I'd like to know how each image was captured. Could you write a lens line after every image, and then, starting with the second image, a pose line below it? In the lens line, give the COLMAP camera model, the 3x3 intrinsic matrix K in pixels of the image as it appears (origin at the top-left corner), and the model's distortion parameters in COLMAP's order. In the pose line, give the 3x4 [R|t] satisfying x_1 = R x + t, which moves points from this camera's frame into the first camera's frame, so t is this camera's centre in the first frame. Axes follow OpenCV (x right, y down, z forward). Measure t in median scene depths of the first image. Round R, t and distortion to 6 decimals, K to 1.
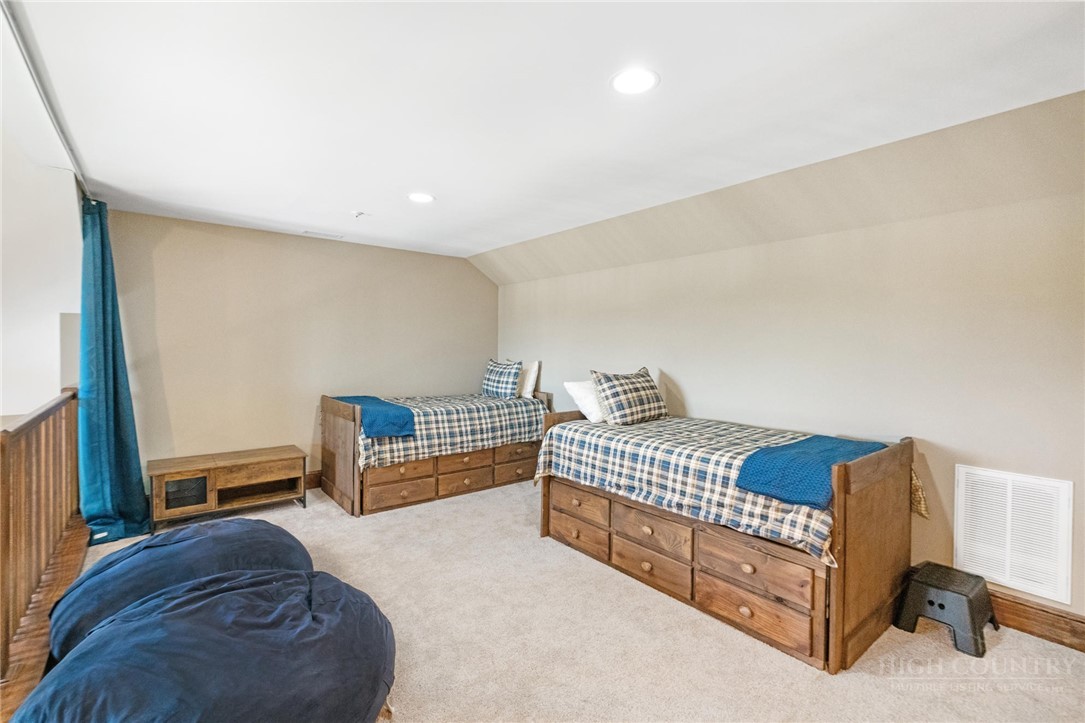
lens RADIAL K [[489.5, 0, 556.1], [0, 489.5, 357.3], [0, 0, 1]] dist [0.001867, 0.000551]
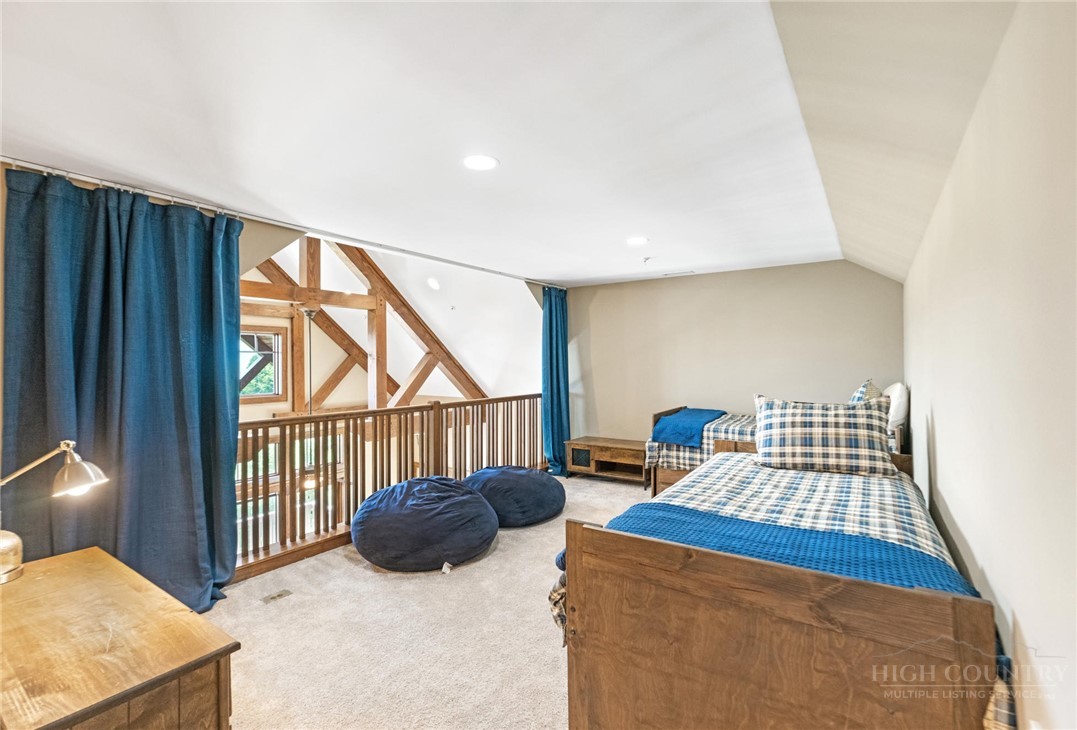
lens RADIAL K [[501.2, 0, 538.5], [0, 501.2, 365.0], [0, 0, 1]] dist [0.000424, 0.000032]
pose [[0.288597, -0.001869, -0.957449, 0.688624], [-0.011211, 0.999923, -0.005331, -0.014481], [0.957385, 0.012272, 0.288554, 0.347460]]
